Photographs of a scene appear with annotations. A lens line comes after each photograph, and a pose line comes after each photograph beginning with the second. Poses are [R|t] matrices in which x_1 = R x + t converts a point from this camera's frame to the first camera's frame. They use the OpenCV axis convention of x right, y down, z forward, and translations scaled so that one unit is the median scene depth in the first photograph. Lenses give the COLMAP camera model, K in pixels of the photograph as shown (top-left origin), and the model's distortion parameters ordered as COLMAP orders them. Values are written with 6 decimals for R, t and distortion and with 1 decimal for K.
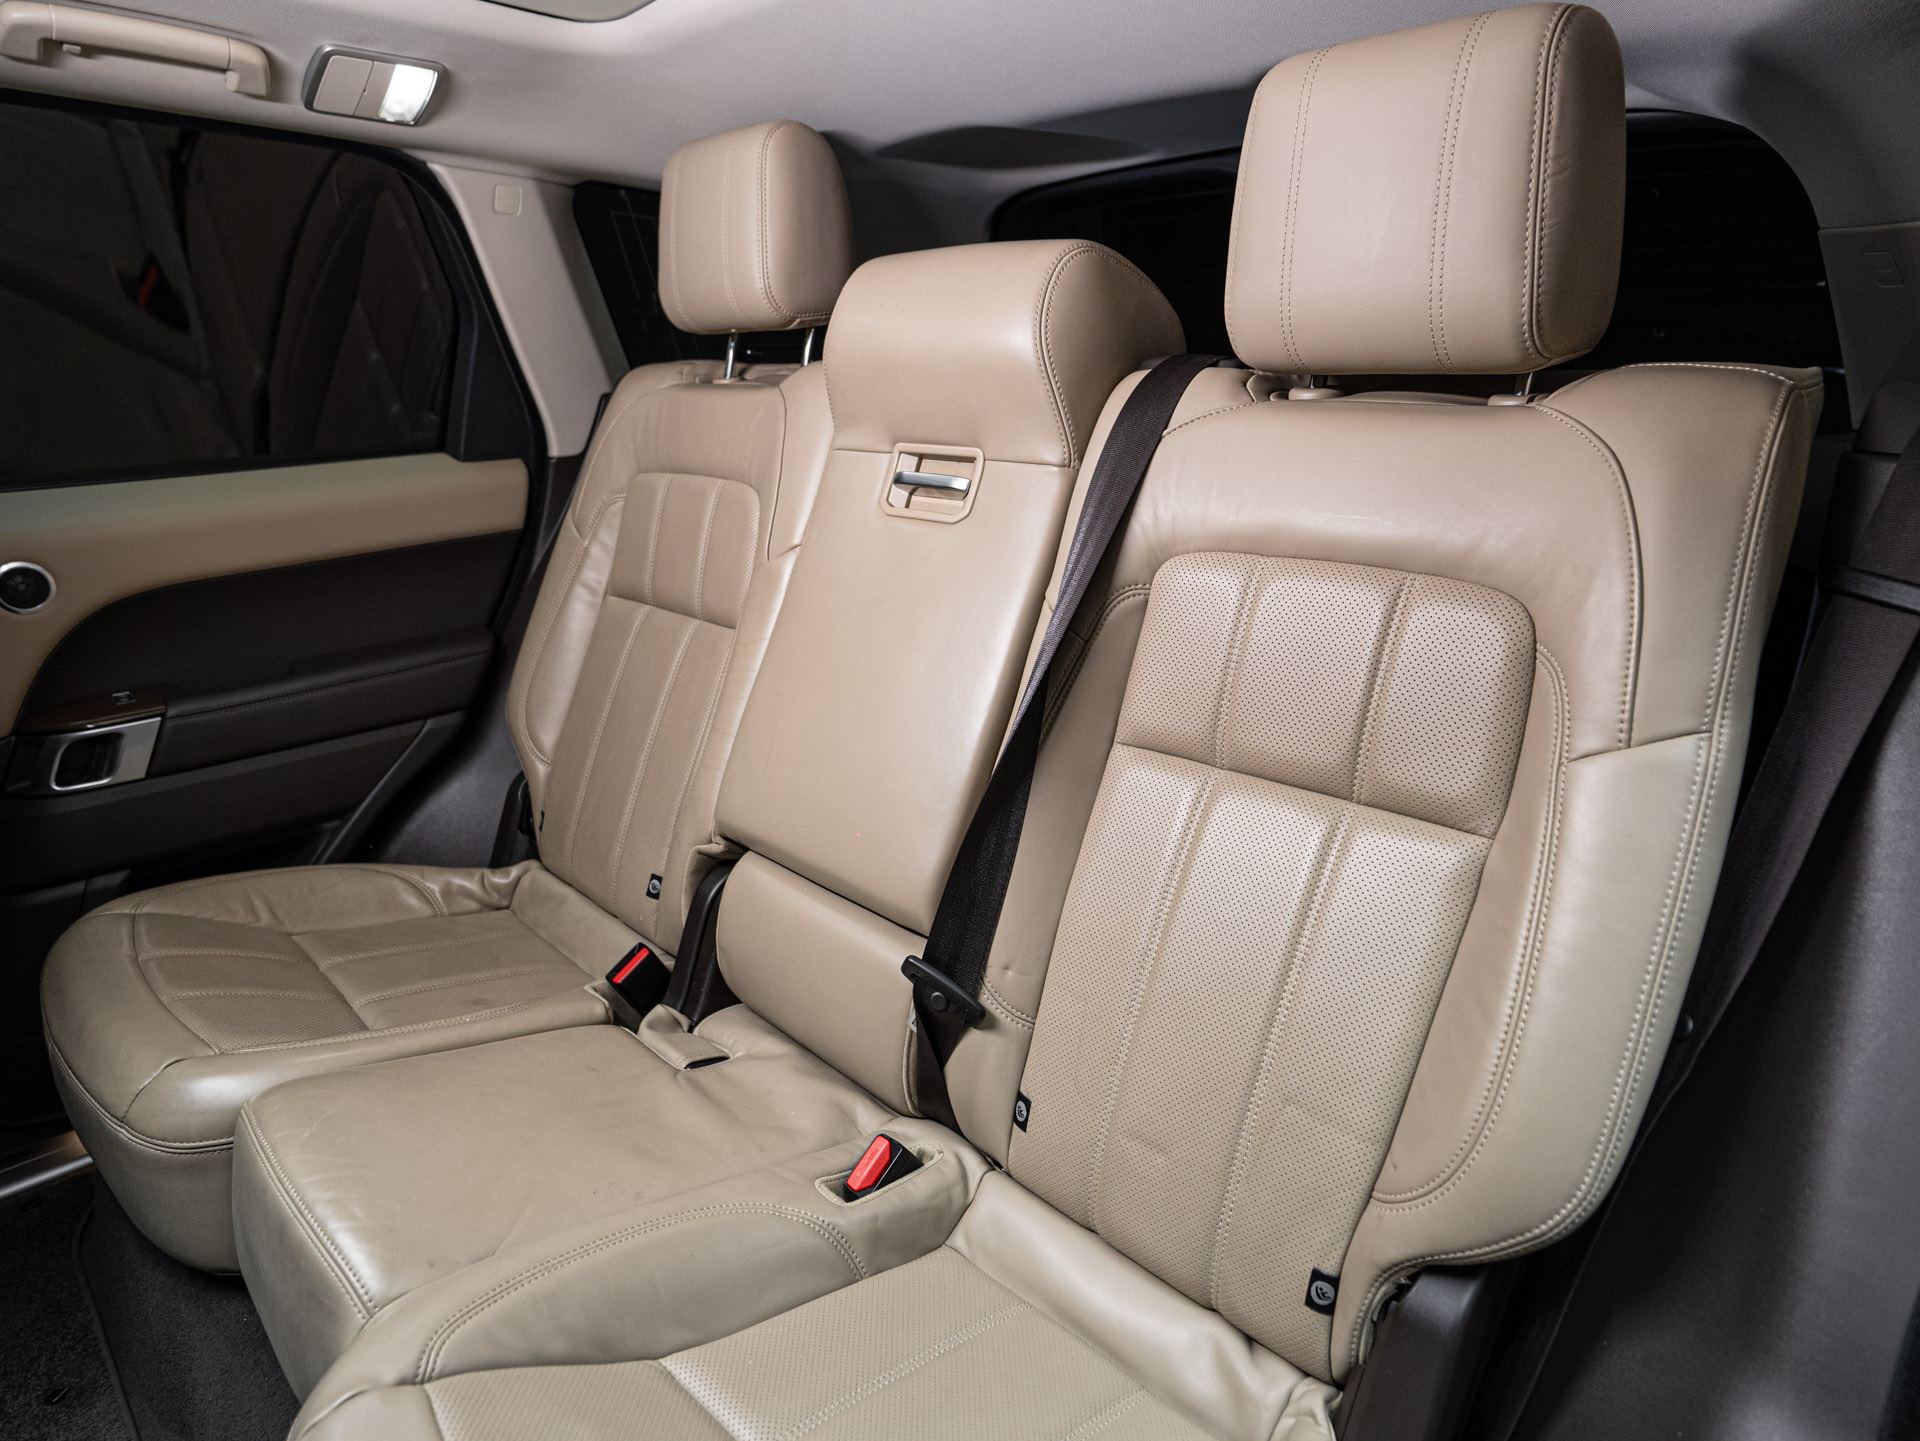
lens RADIAL K [[1186.9, 0, 951.4], [0, 1186.9, 725.3], [0, 0, 1]] dist [-0.059095, 0.045272]
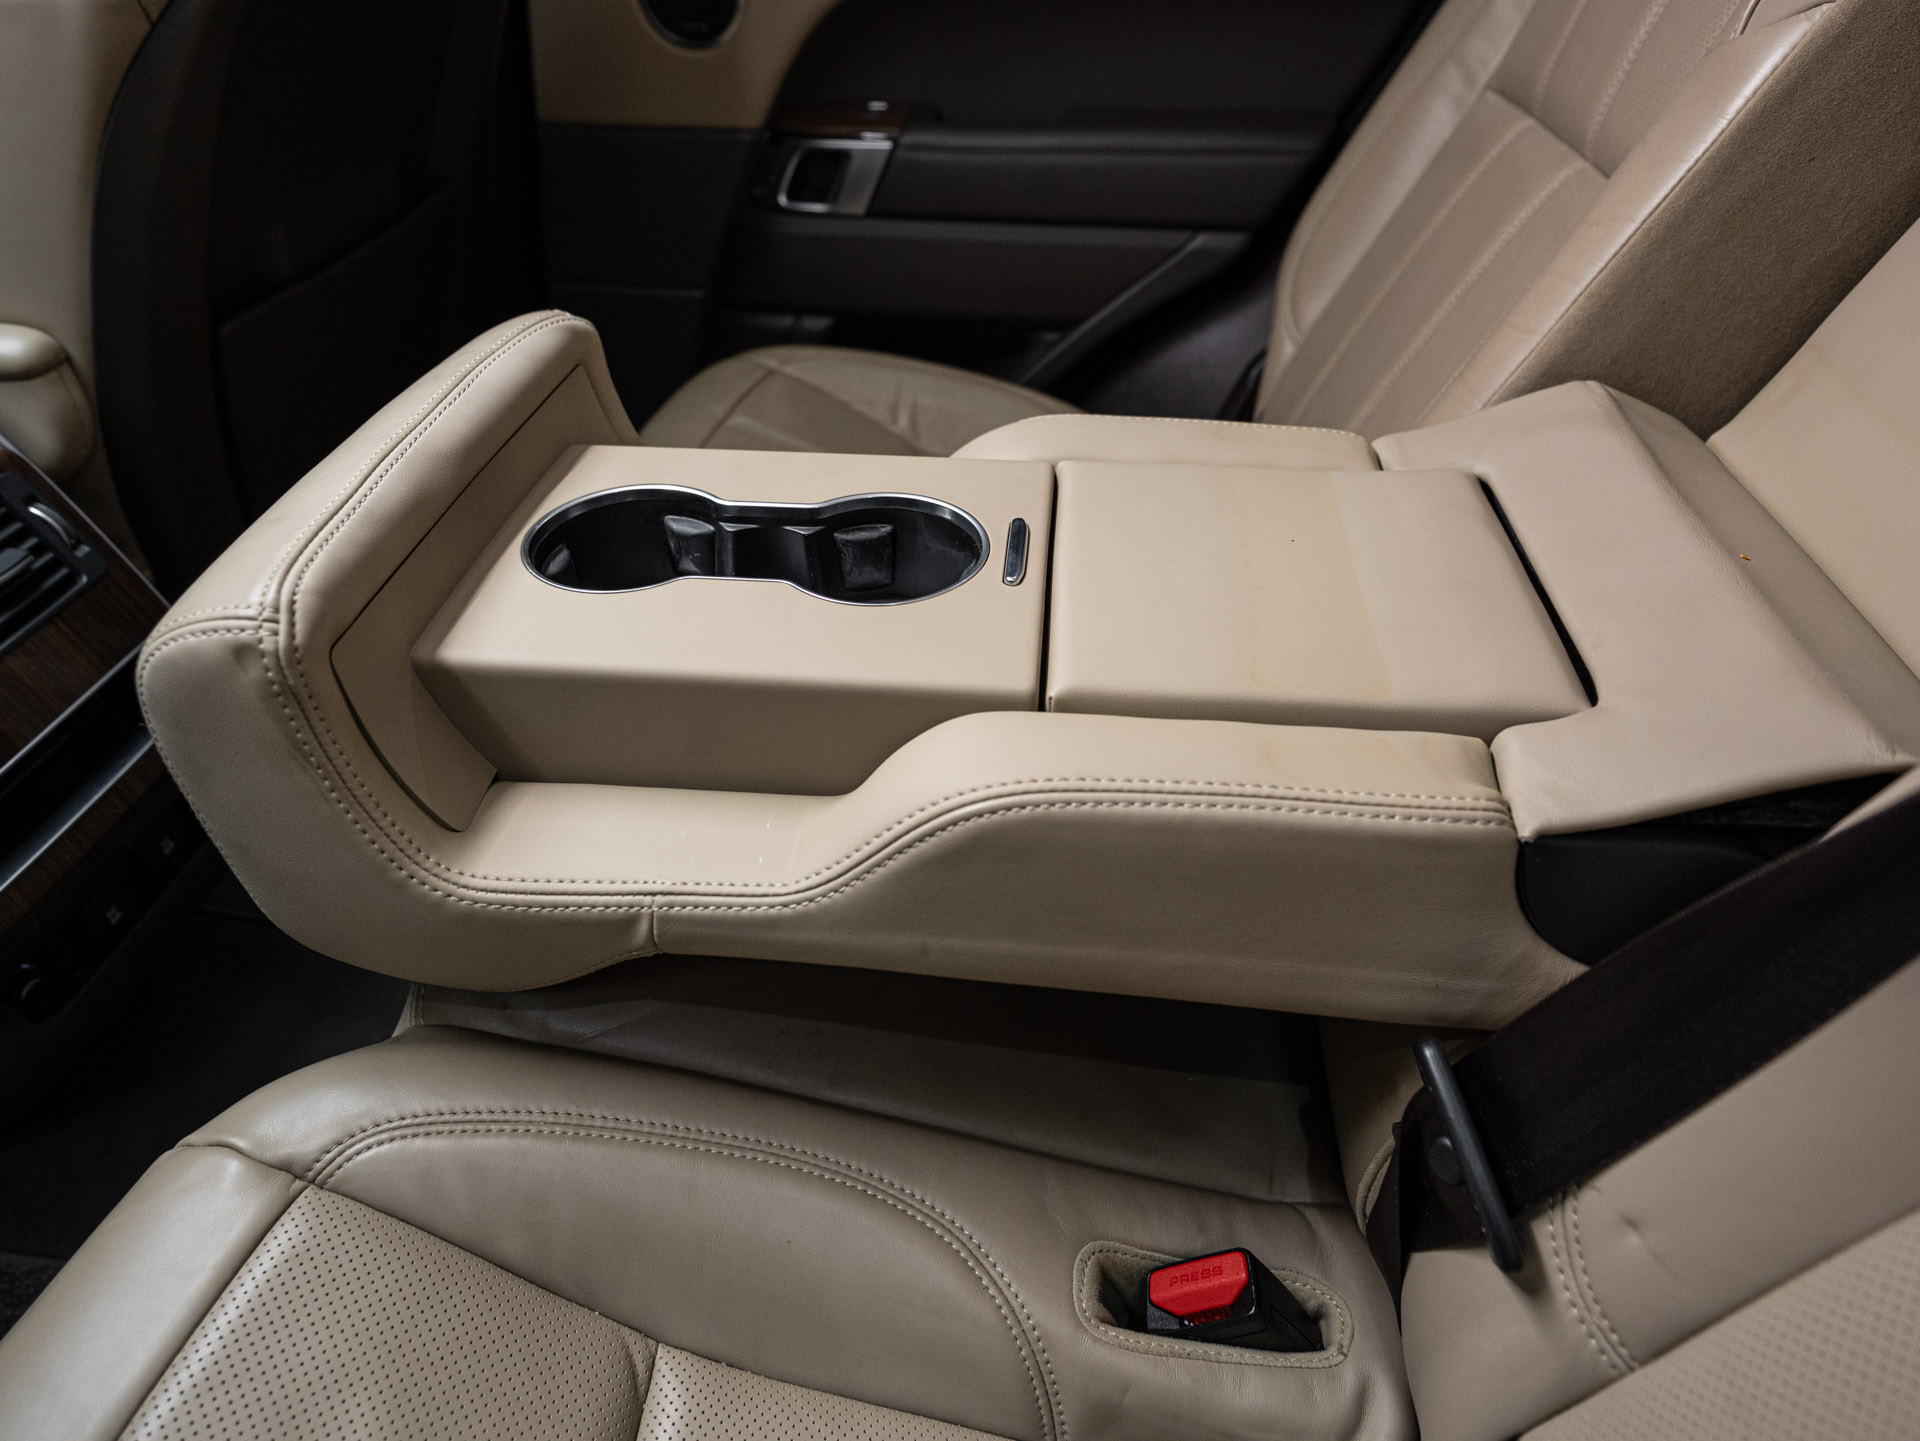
lens RADIAL K [[1186.9, 0, 951.4], [0, 1186.9, 725.3], [0, 0, 1]] dist [-0.059095, 0.045272]
pose [[0.643635, 0.494584, -0.584055, 0.031043], [-0.248079, 0.856760, 0.452128, -0.038766], [0.724011, -0.146113, 0.674136, 0.410995]]
